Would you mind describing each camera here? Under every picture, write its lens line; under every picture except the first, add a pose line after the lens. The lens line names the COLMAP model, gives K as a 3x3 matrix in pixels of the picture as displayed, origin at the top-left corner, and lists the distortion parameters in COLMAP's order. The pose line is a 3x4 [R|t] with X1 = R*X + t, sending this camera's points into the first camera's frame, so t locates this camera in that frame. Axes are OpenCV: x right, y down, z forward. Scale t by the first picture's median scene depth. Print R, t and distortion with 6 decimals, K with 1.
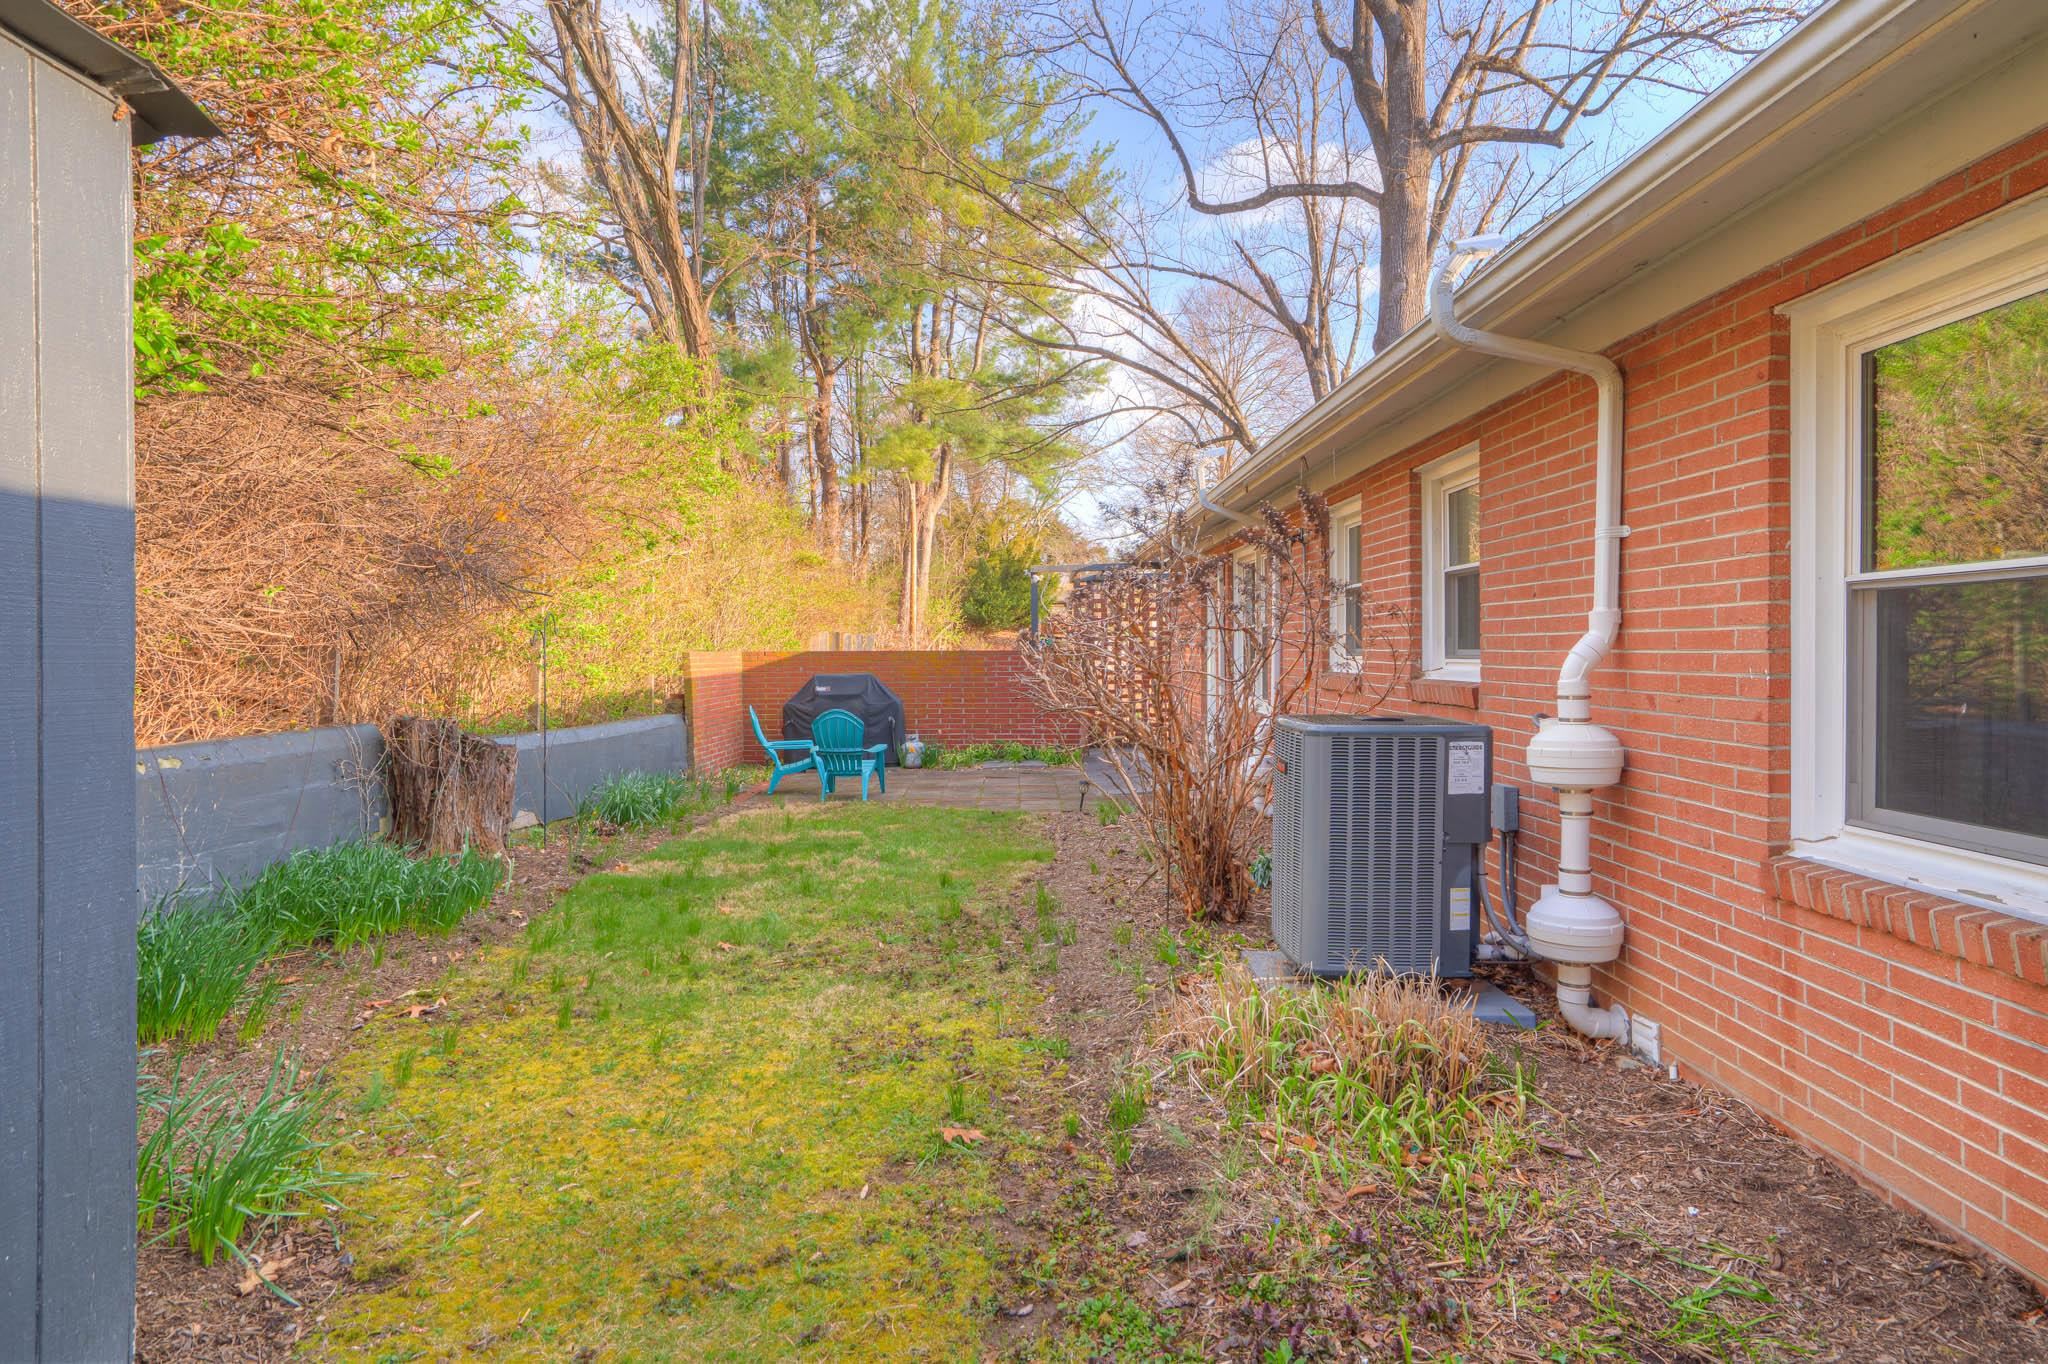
lens RADIAL K [[1180.2, 0, 1024.9], [0, 1180.2, 679.8], [0, 0, 1]] dist [0.001213, -0.000174]
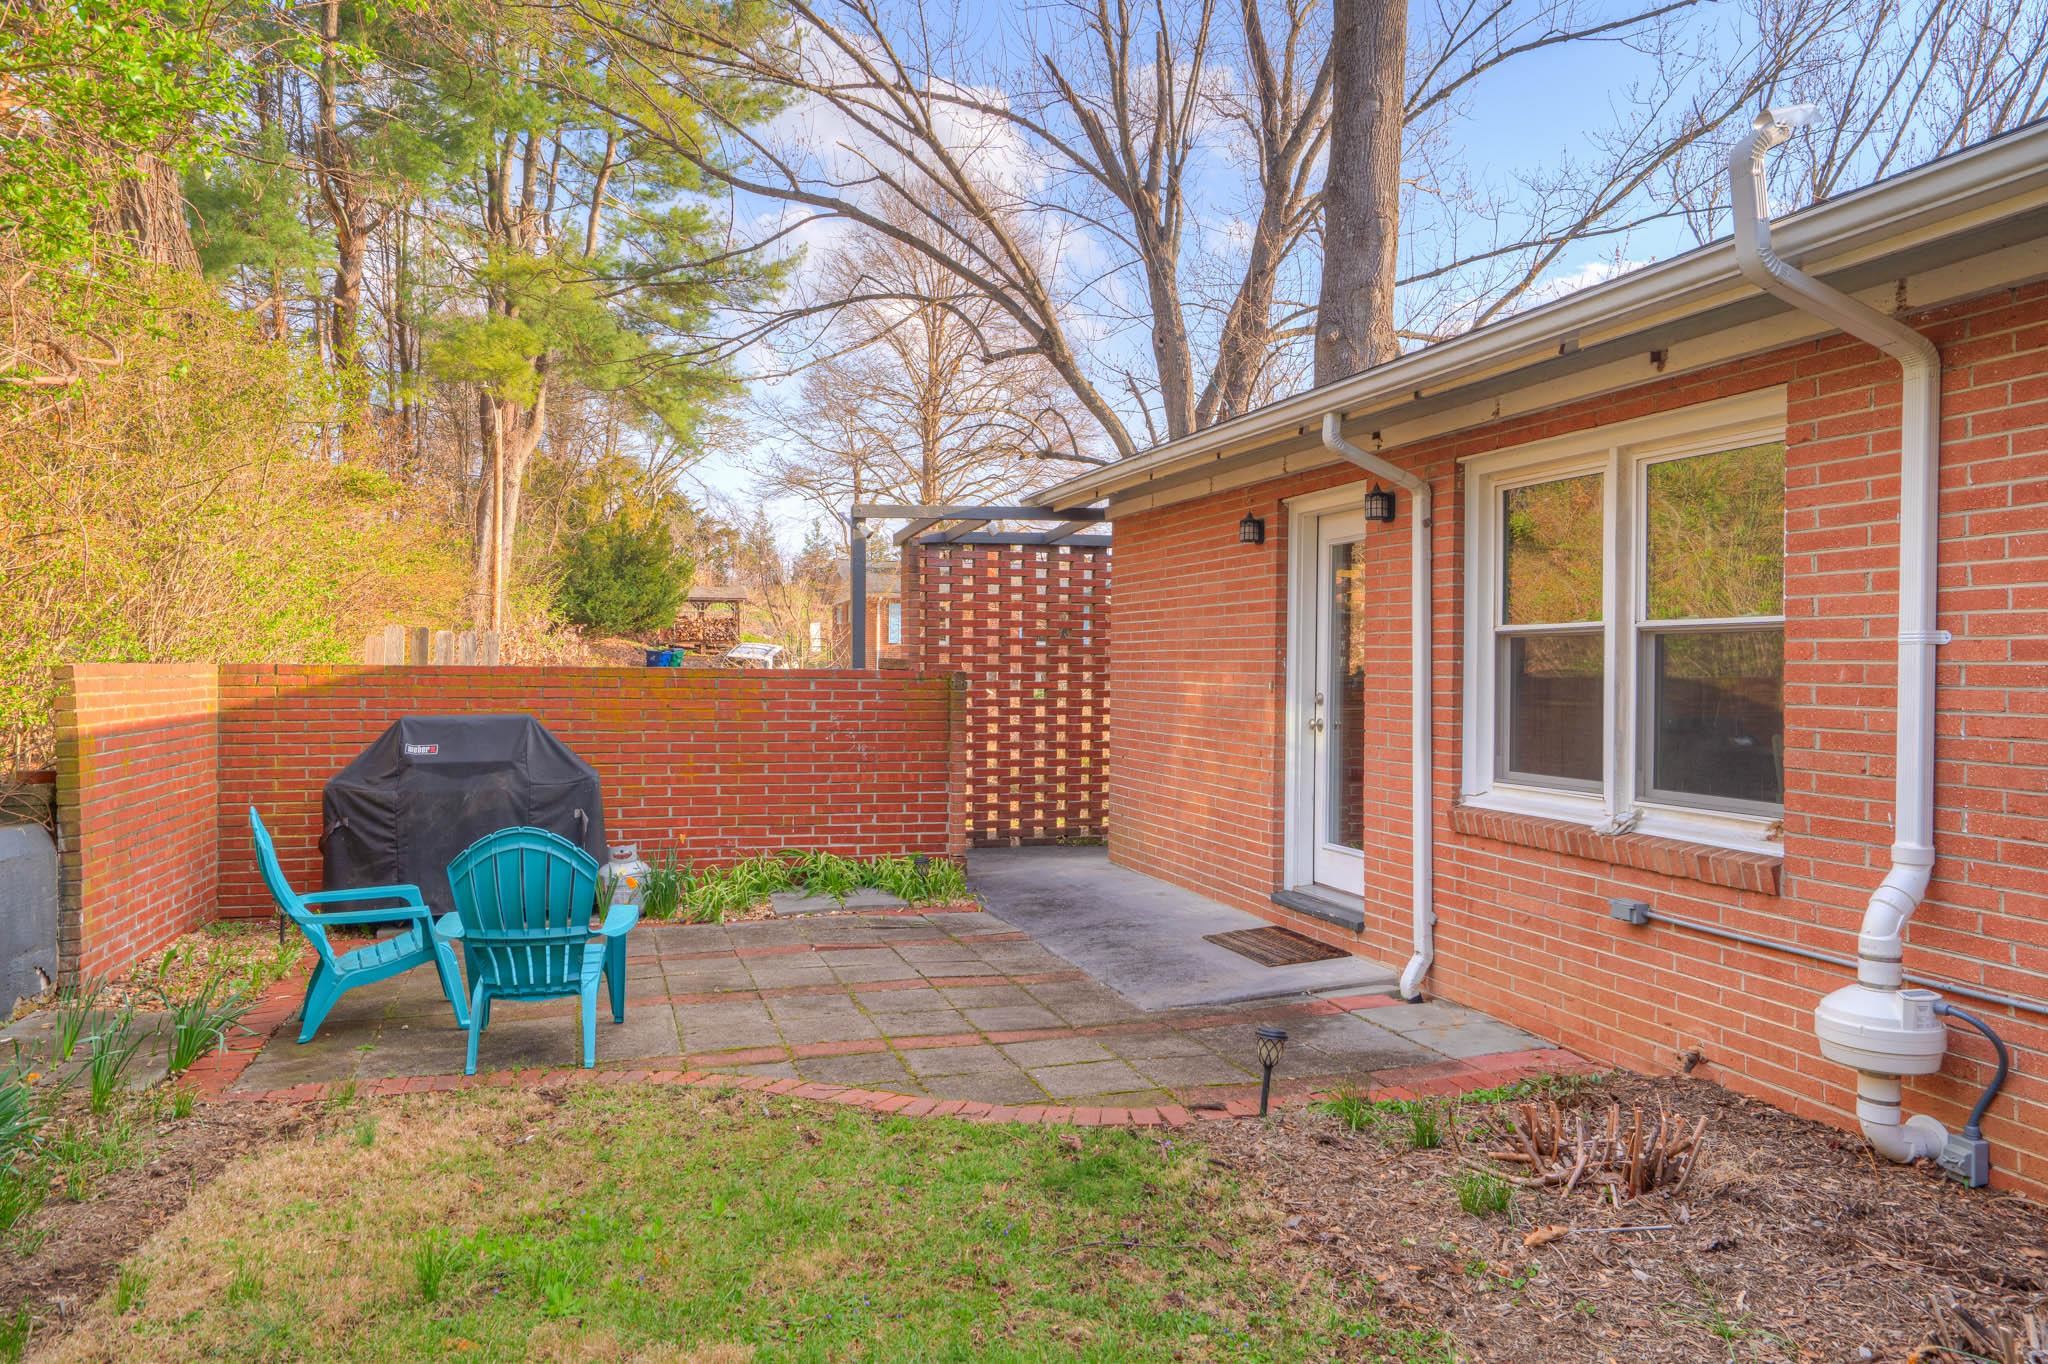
lens RADIAL K [[1398.4, 0, 1027.6], [0, 1398.4, 667.5], [0, 0, 1]] dist [-0.007593, 0.009302]
pose [[0.953815, 0.008181, 0.300285, -0.065060], [-0.001063, 0.999715, -0.023861, -0.006400], [-0.300394, 0.022439, 0.953551, 0.249035]]
